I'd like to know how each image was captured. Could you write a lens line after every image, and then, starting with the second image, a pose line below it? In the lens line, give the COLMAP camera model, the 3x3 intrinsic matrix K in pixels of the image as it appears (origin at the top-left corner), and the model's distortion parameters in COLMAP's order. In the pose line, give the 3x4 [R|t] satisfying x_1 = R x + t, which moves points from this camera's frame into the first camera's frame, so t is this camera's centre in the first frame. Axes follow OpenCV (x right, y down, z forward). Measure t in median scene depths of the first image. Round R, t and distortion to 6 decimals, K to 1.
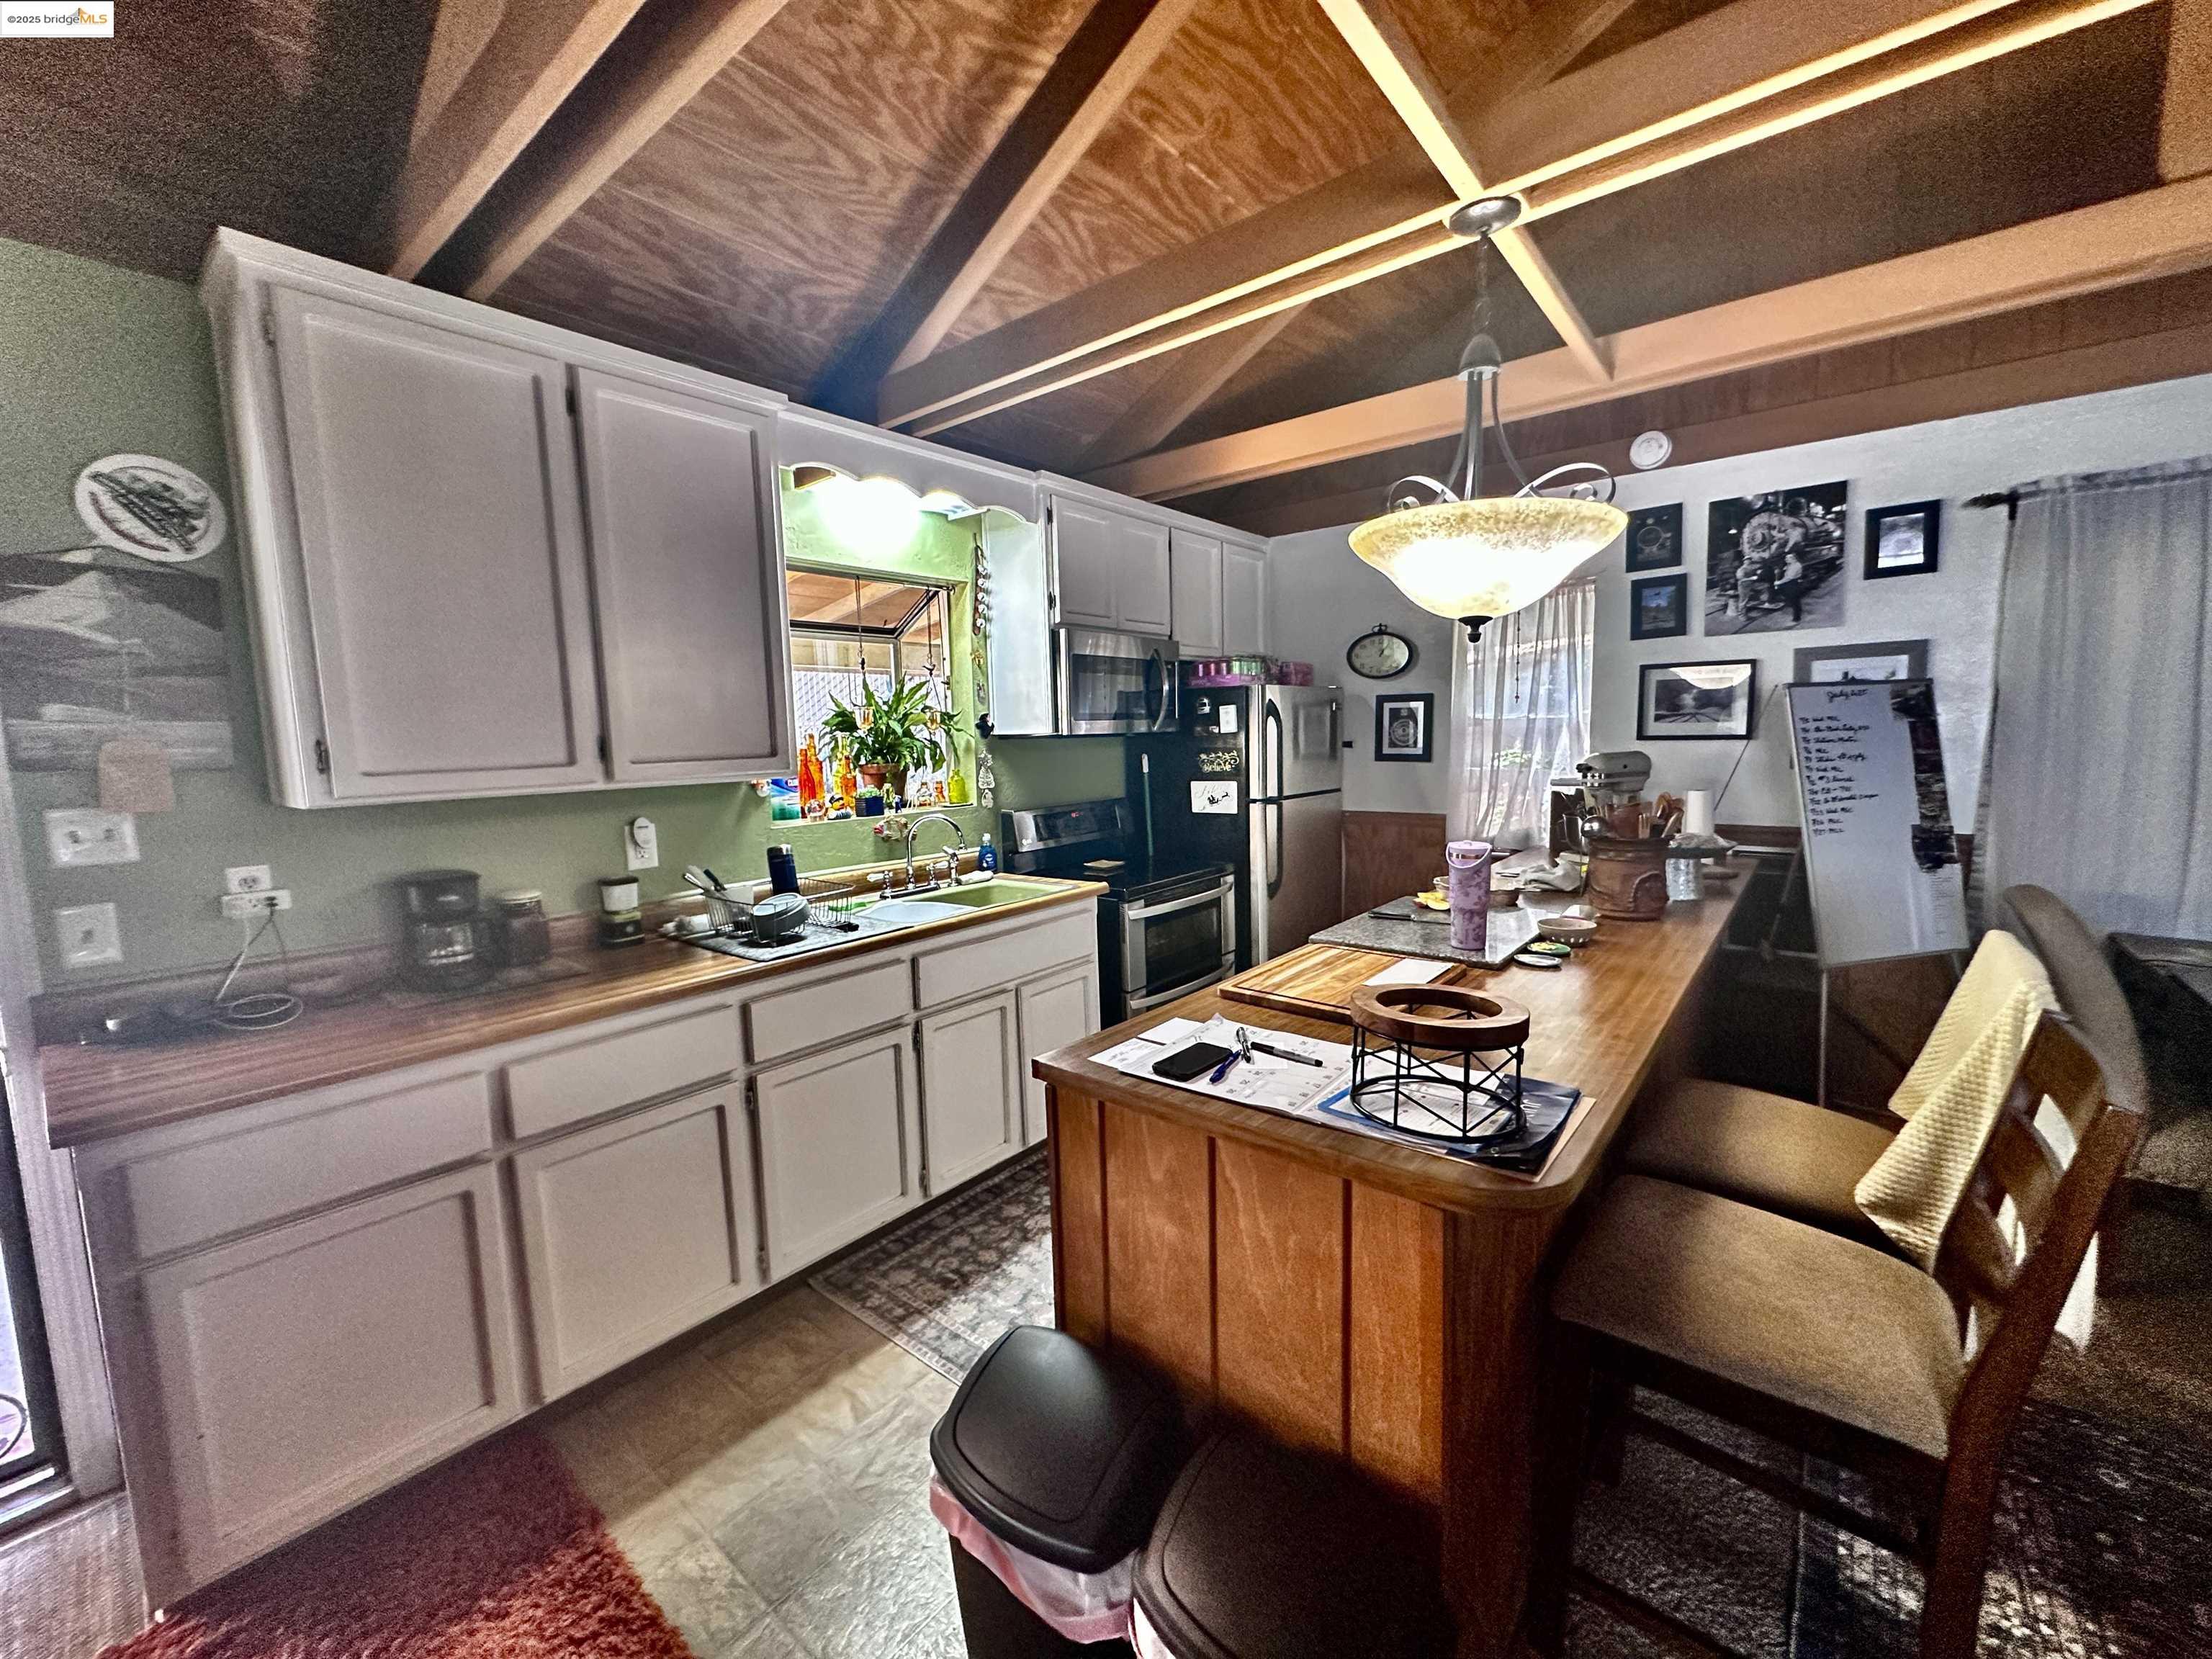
lens RADIAL K [[884.7, 0, 1108.5], [0, 884.7, 829.4], [0, 0, 1]] dist [-0.001001, 0.000138]
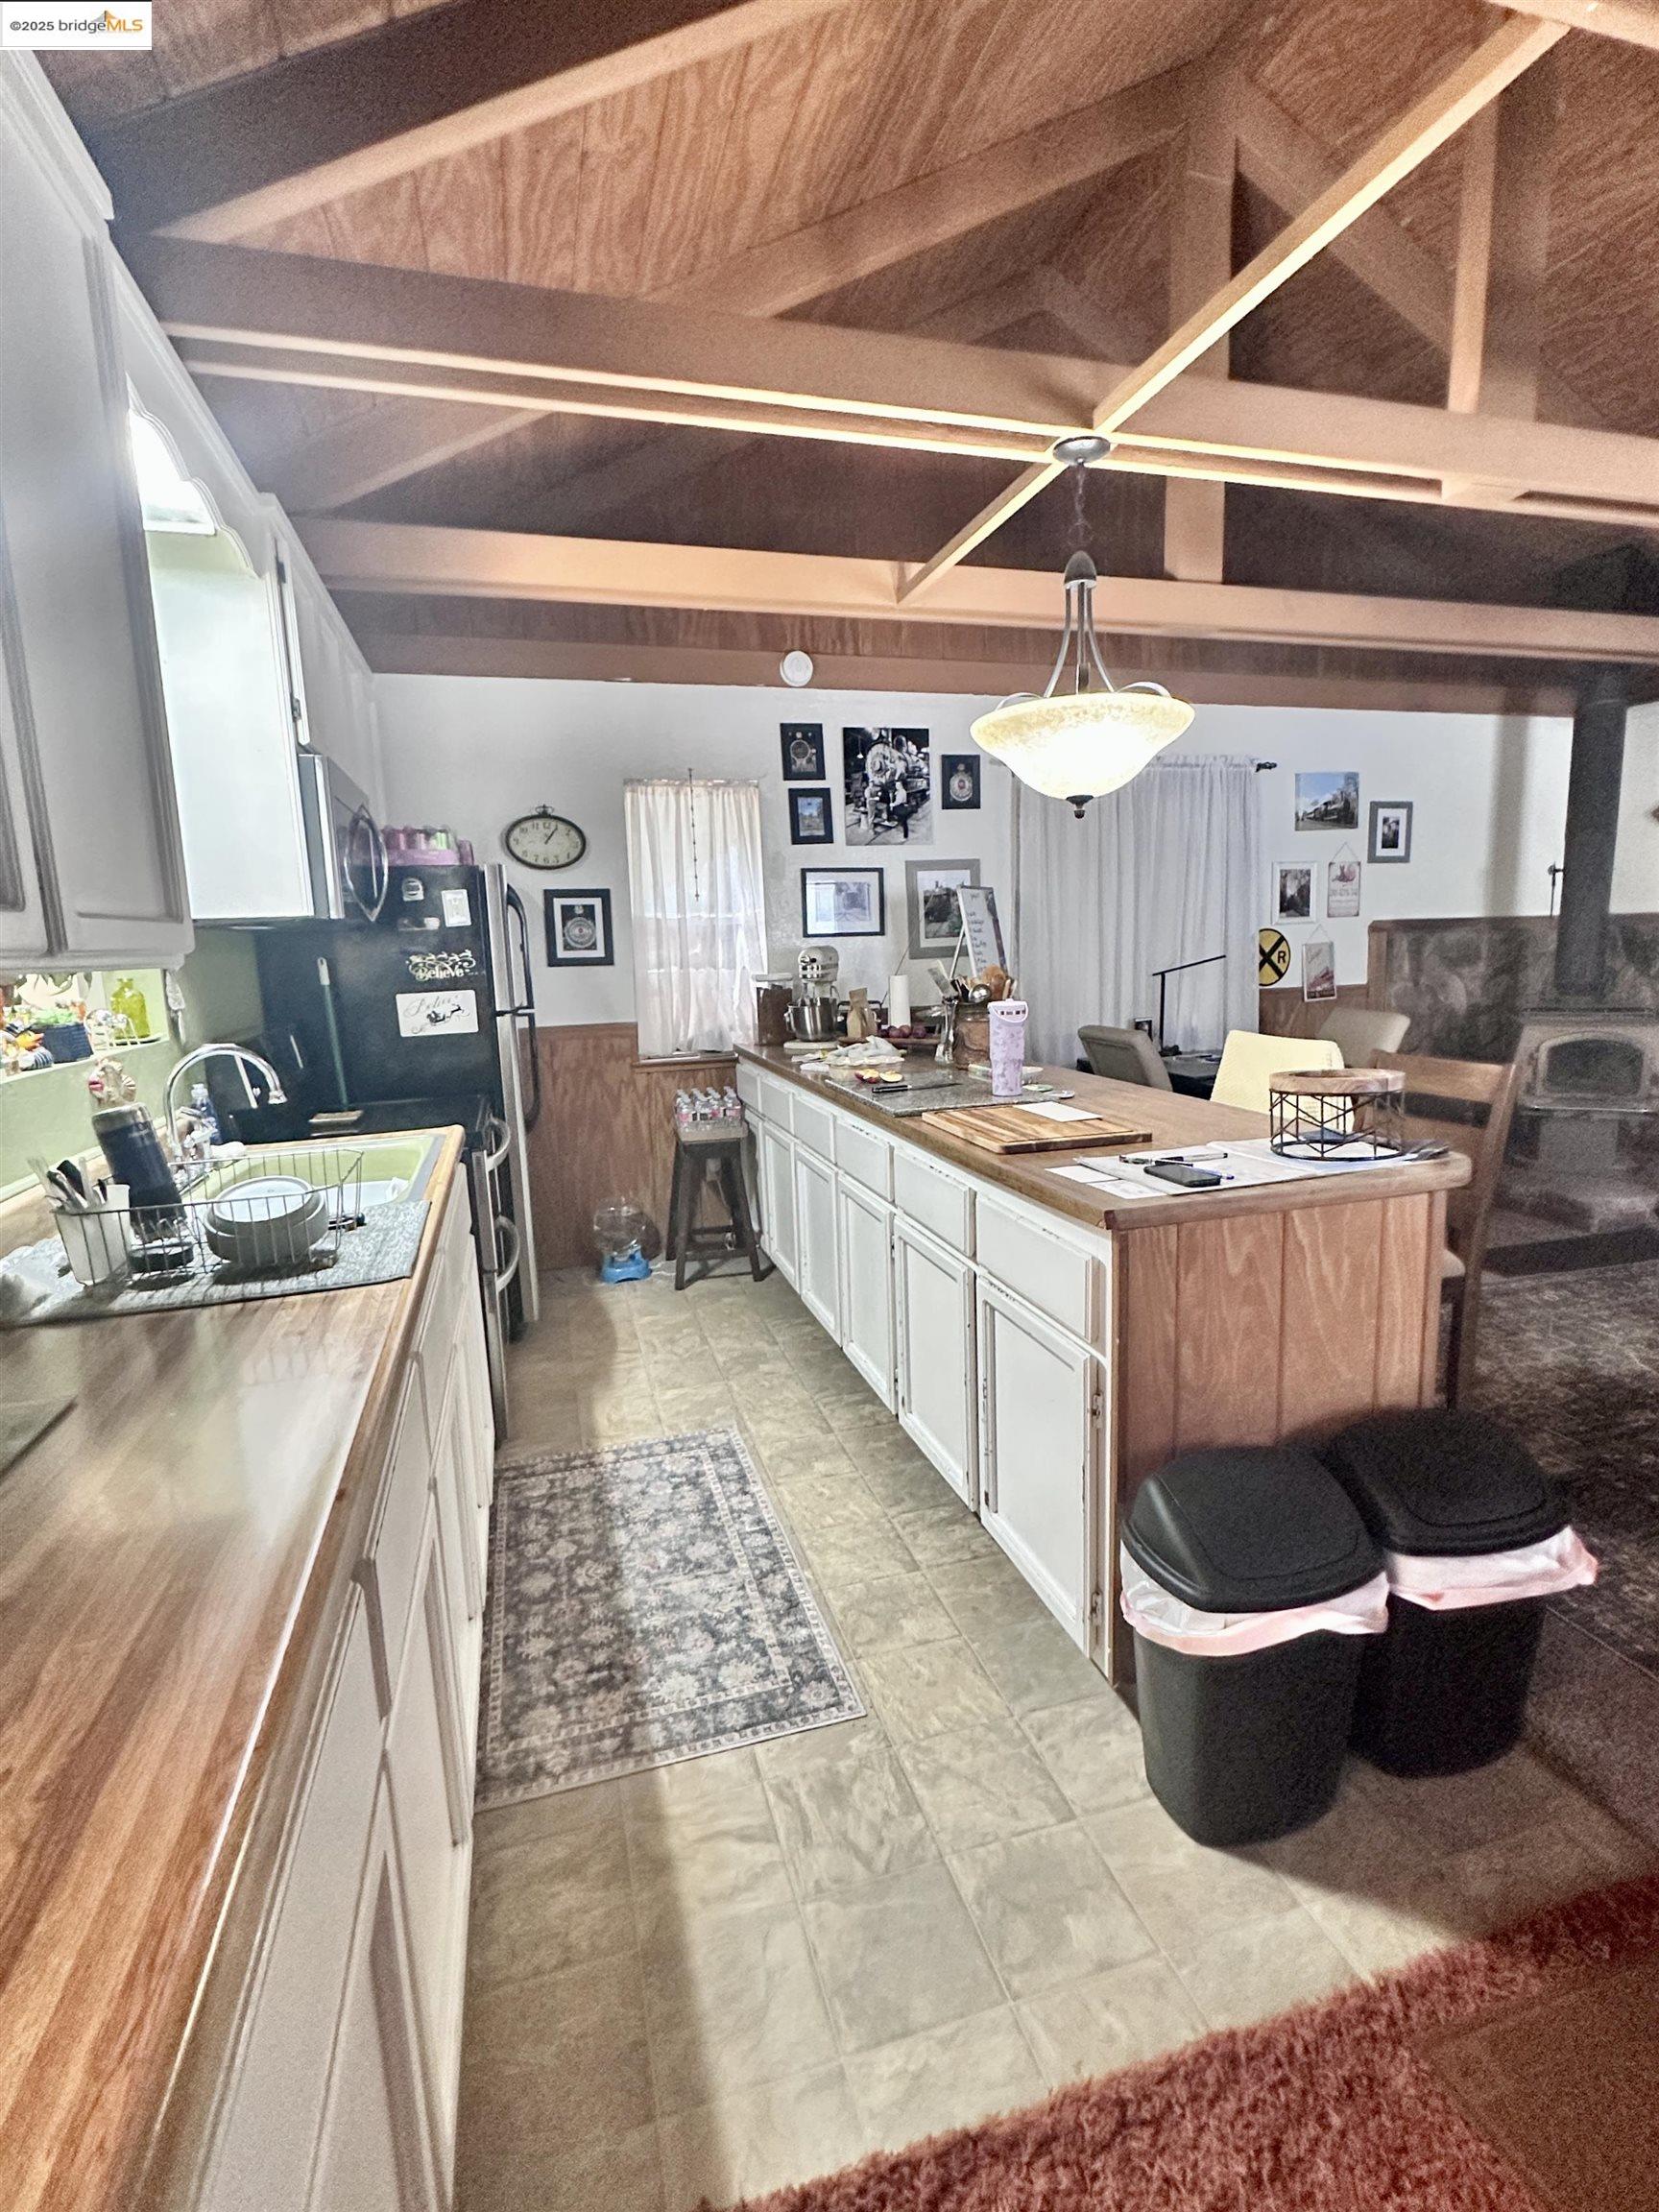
lens RADIAL K [[1049.0, 0, 832.1], [0, 1049.0, 1106.2], [0, 0, 1]] dist [0.001792, -0.000598]
pose [[0.566936, -0.122412, 0.814616, -0.494491], [0.111110, 0.991224, 0.071623, 0.017449], [-0.816234, 0.049907, 0.575561, 0.254292]]
